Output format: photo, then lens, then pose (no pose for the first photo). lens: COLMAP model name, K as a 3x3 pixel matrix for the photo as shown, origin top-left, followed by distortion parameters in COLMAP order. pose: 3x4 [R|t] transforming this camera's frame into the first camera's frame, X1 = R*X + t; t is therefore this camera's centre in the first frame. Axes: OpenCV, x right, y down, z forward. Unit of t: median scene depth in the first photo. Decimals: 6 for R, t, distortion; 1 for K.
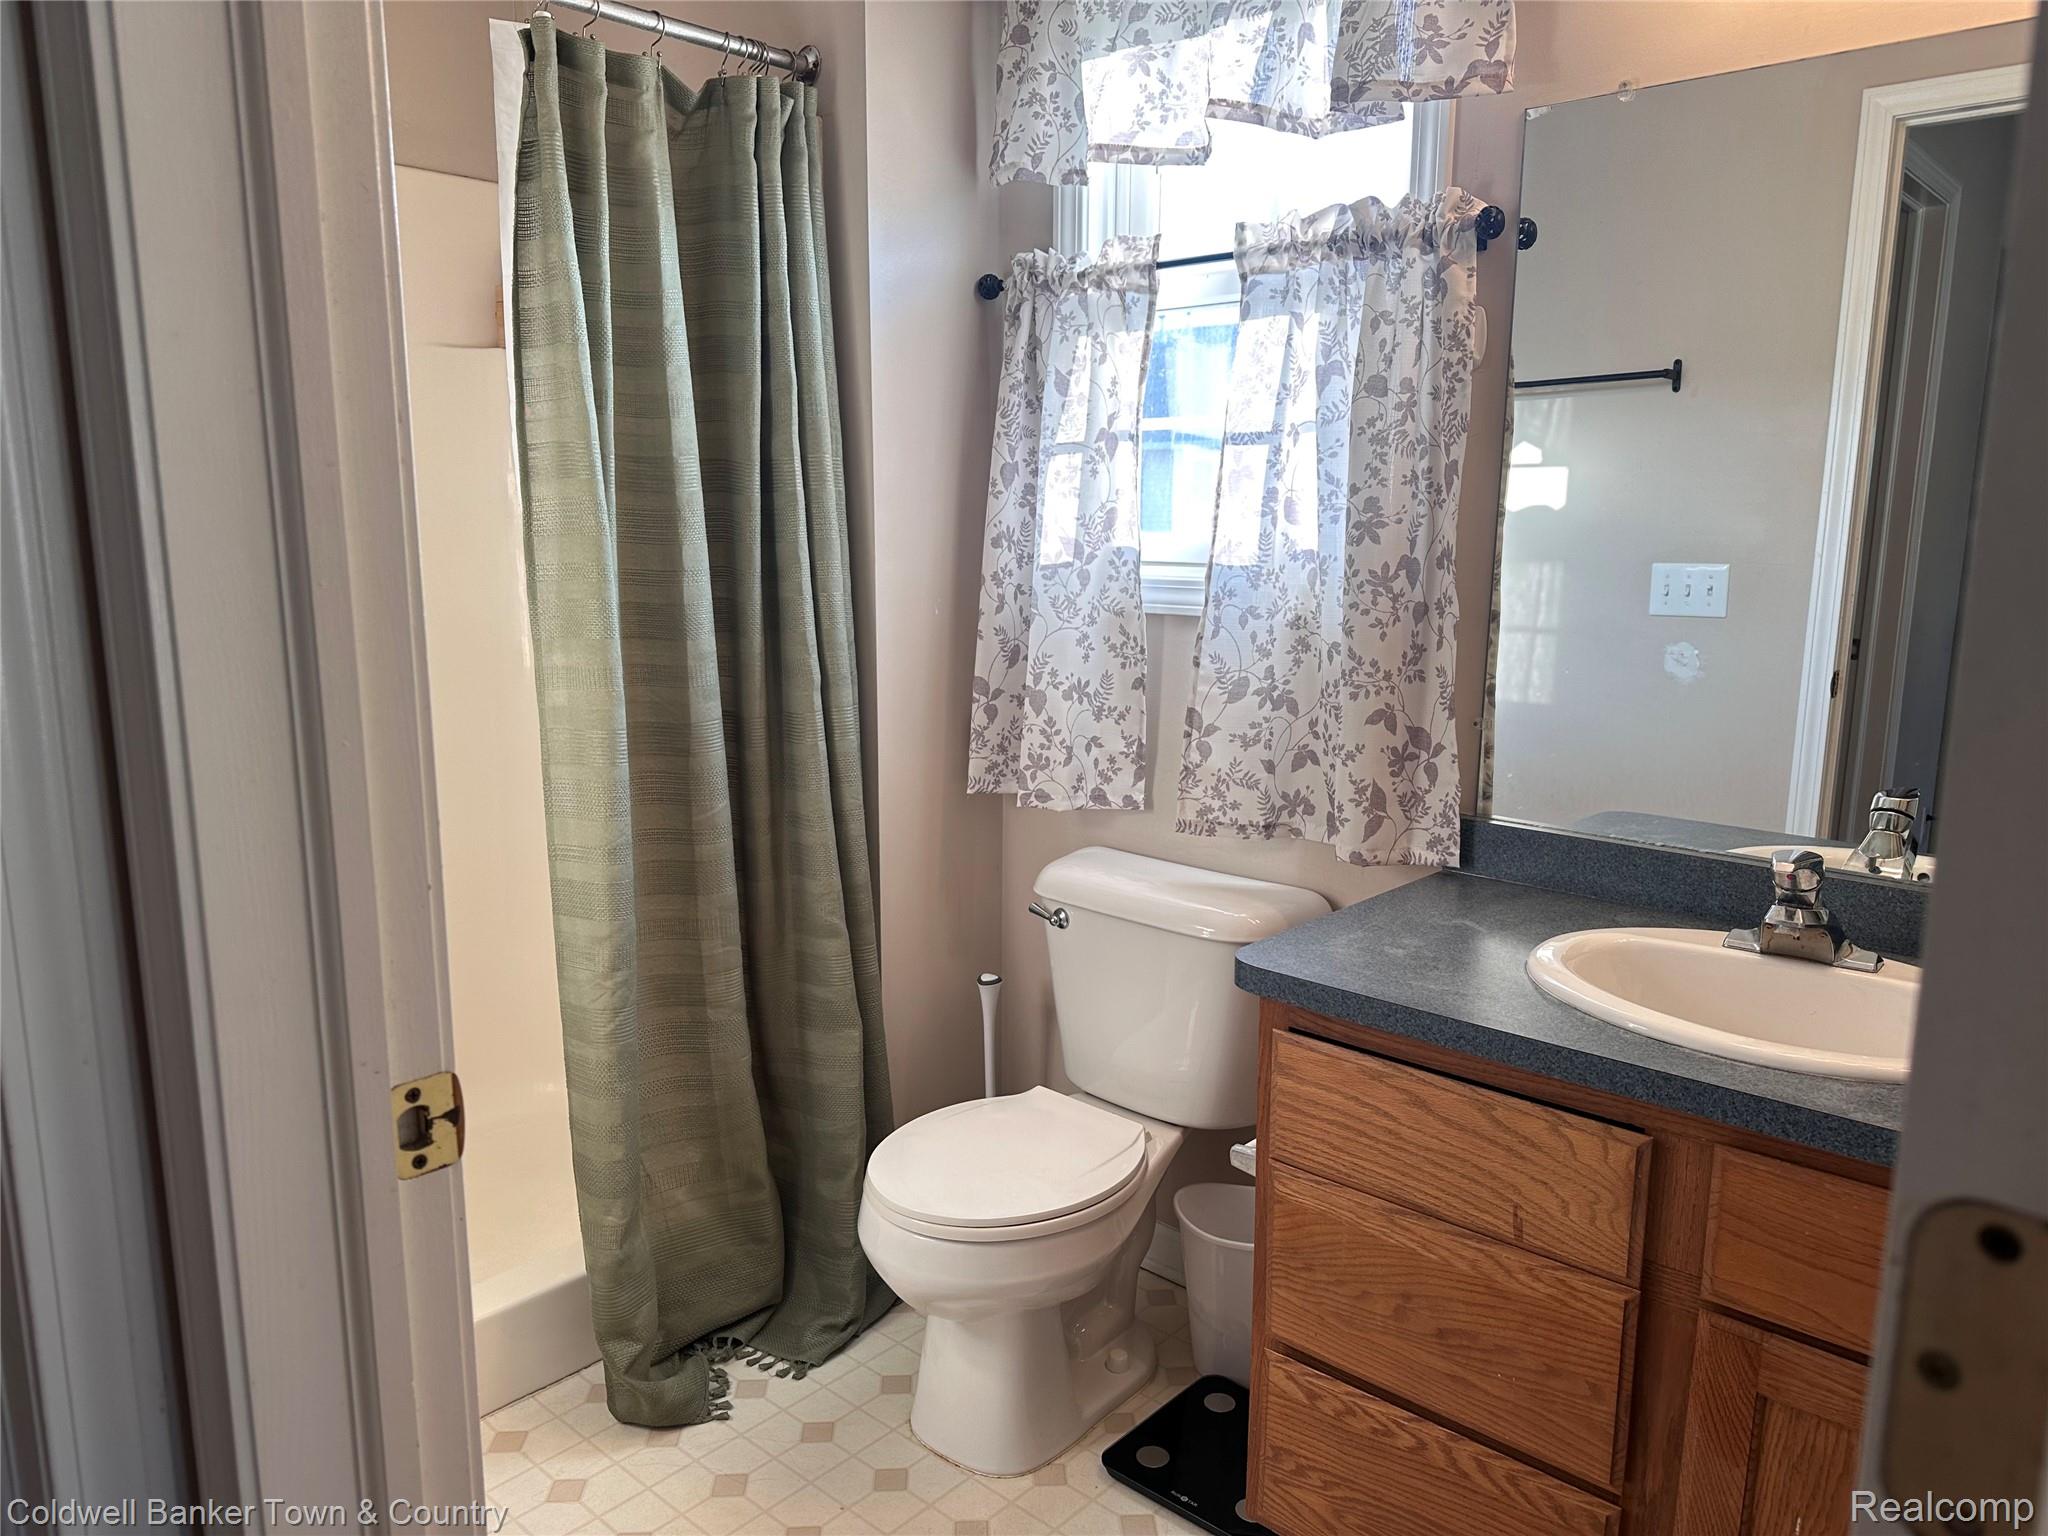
lens RADIAL K [[1464.8, 0, 1037.3], [0, 1464.8, 750.9], [0, 0, 1]] dist [0.128287, -0.002966]
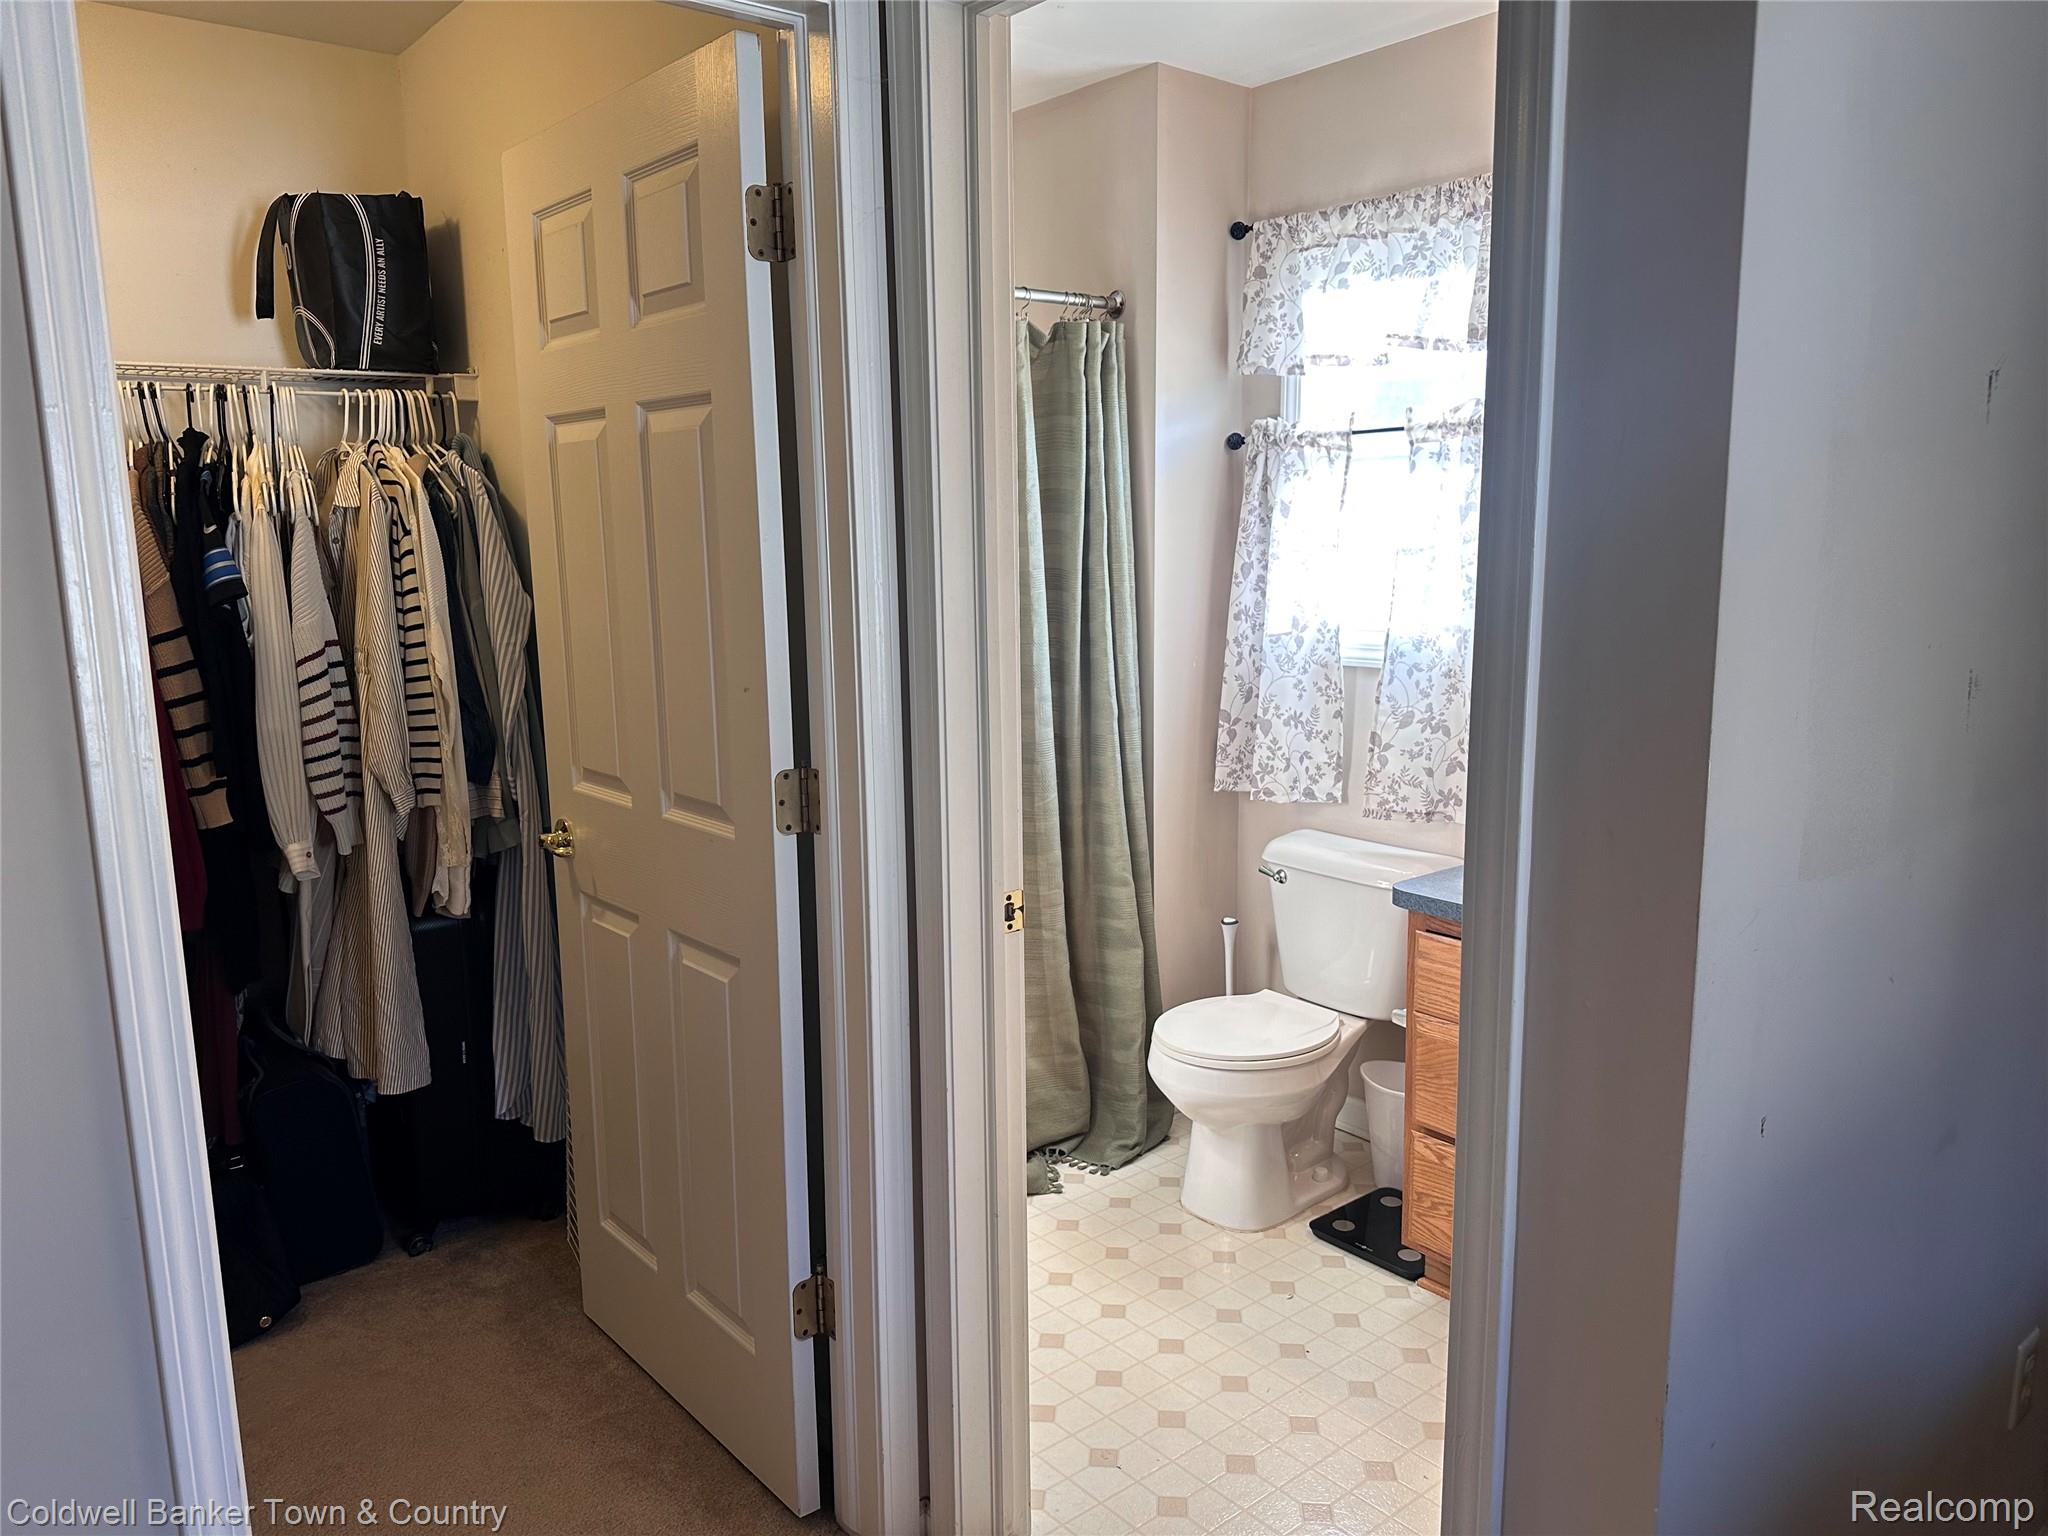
lens RADIAL K [[1464.8, 0, 1027.0], [0, 1464.8, 777.9], [0, 0, 1]] dist [0.128287, -0.002966]
pose [[0.988438, 0.006352, -0.151490, -0.013180], [-0.005434, 0.999964, 0.006474, 0.008823], [0.151526, -0.005576, 0.988438, -0.494715]]
